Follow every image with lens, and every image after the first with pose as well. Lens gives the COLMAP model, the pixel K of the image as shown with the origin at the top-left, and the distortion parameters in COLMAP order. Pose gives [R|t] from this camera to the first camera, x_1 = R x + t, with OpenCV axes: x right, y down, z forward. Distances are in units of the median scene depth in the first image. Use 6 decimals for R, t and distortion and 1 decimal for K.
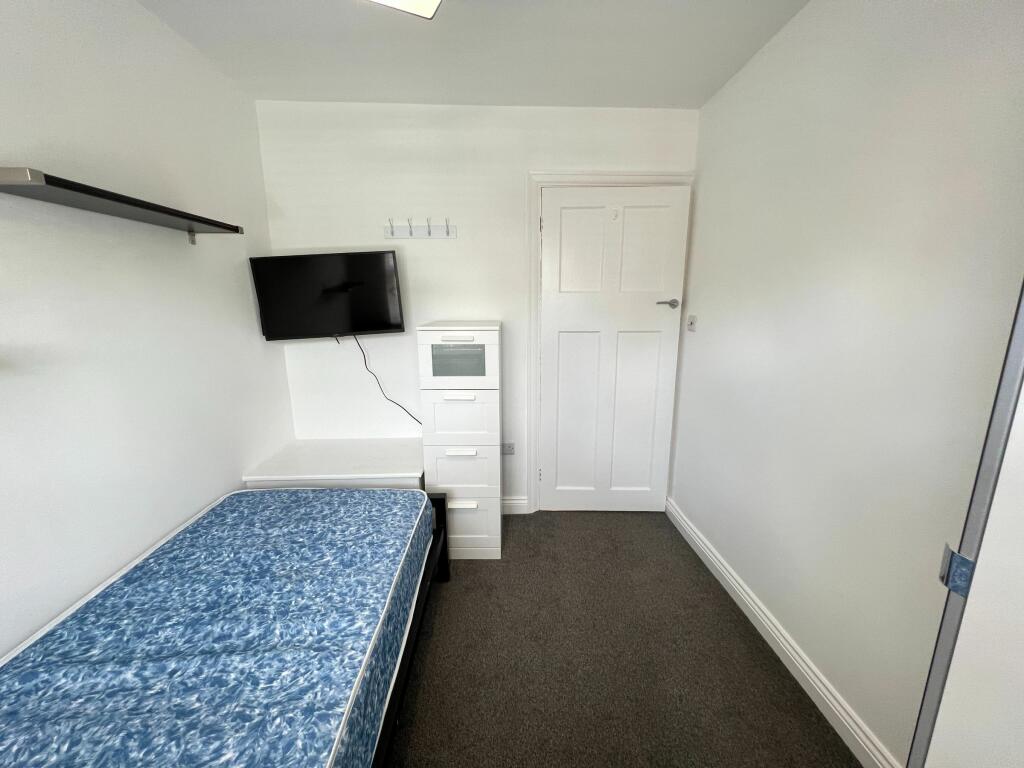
lens RADIAL K [[410.4, 0, 509.6], [0, 410.4, 384.9], [0, 0, 1]] dist [-0.001862, 0.001007]
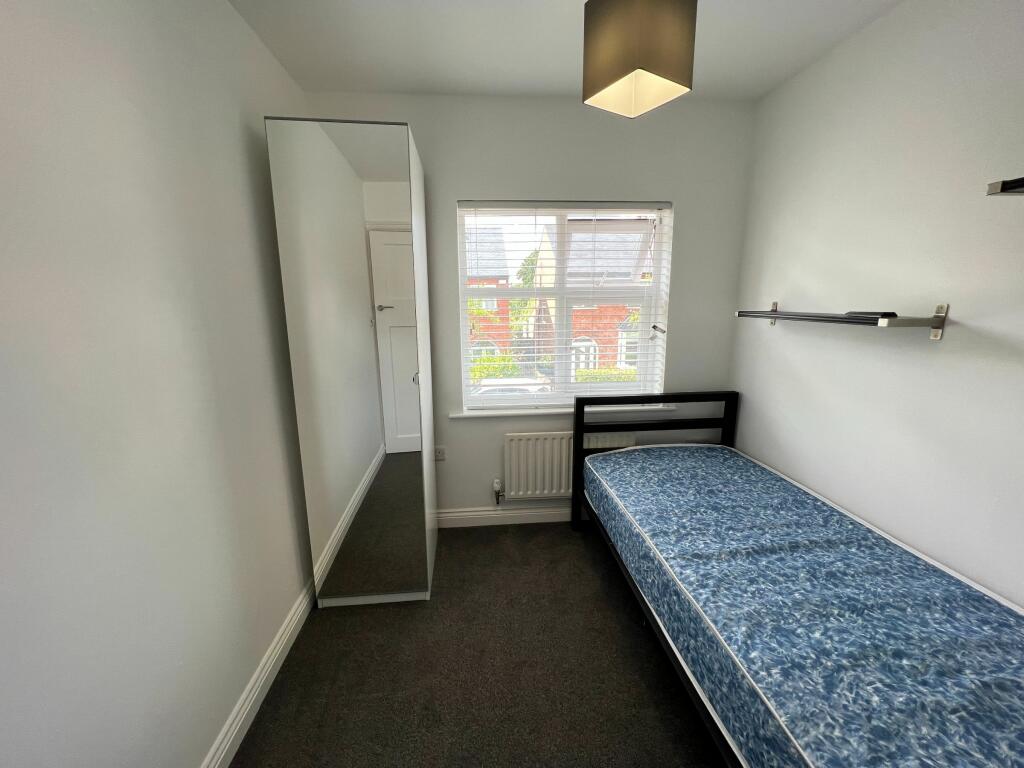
lens RADIAL K [[410.4, 0, 510.6], [0, 410.4, 383.4], [0, 0, 1]] dist [-0.001862, 0.001007]
pose [[-0.997227, 0.029590, -0.068290, 0.206052], [-0.000694, 0.913830, 0.406097, -0.384728], [0.074422, 0.405018, -0.911275, 1.723654]]
